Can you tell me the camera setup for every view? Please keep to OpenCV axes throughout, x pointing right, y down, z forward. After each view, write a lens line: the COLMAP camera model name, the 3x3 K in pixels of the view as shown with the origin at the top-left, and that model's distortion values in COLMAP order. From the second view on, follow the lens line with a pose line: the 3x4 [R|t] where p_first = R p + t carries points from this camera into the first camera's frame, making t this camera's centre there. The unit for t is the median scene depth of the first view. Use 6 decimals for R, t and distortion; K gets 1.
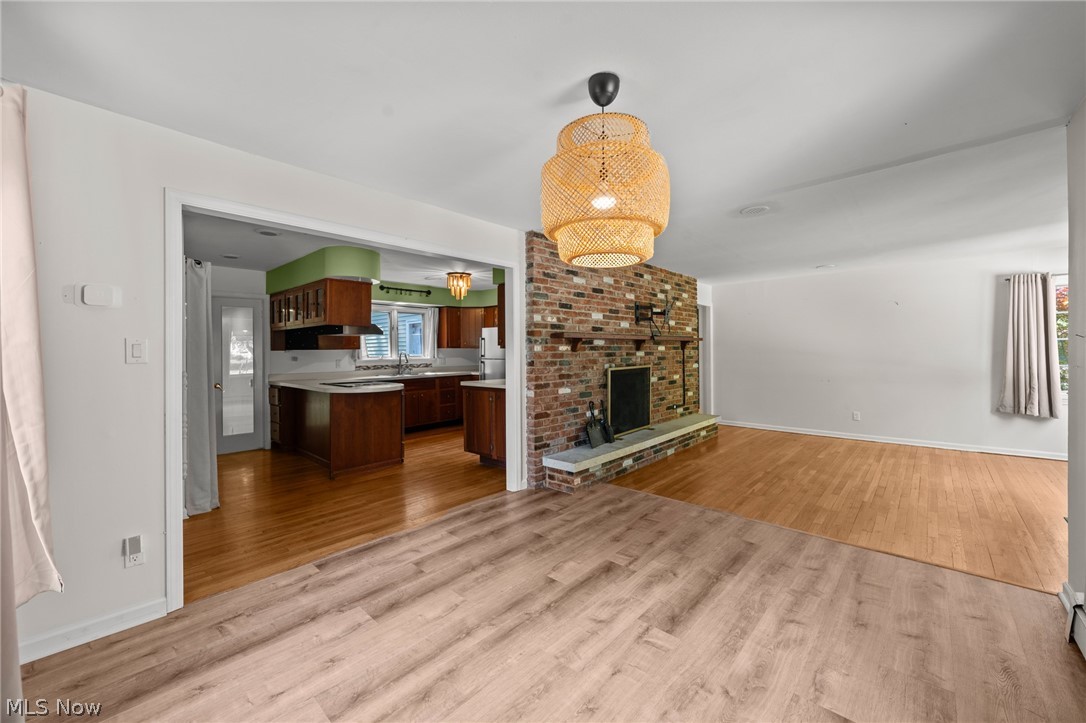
lens RADIAL K [[422.8, 0, 542.1], [0, 422.8, 351.4], [0, 0, 1]] dist [0.000535, -0.000088]
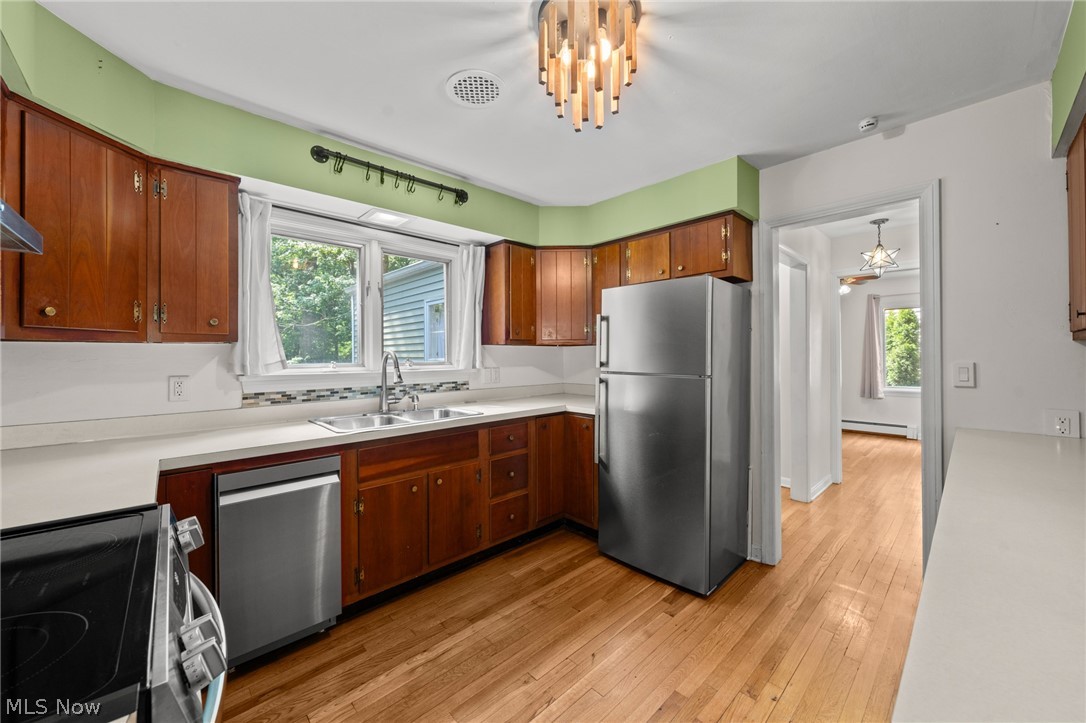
lens RADIAL K [[422.8, 0, 542.1], [0, 422.8, 351.4], [0, 0, 1]] dist [0.000535, -0.000088]
pose [[0.996856, 0.003952, -0.079131, -0.175386], [-0.004758, 0.999939, -0.010005, 0.003537], [0.079087, 0.010350, 0.996814, 0.665254]]
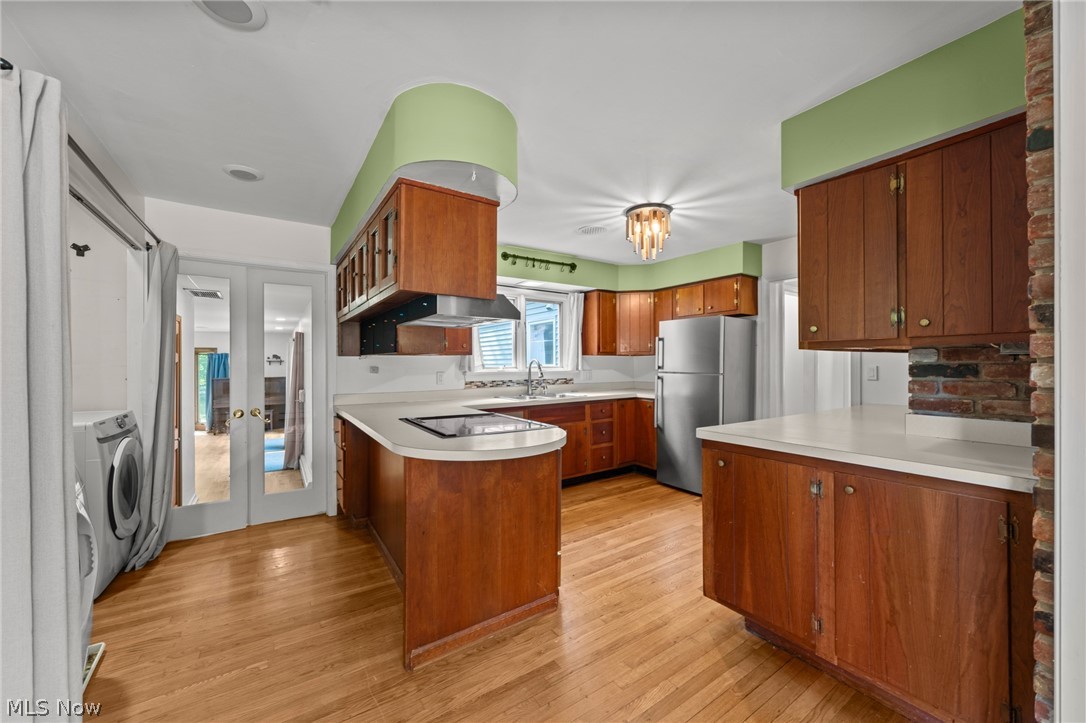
lens RADIAL K [[416.8, 0, 541.8], [0, 416.8, 363.6], [0, 0, 1]] dist [0.000501, -0.000008]
pose [[0.971948, 0.006055, -0.235116, -0.175572], [-0.005595, 0.999981, 0.002621, 0.004897], [0.235127, -0.001232, 0.971964, 0.403367]]
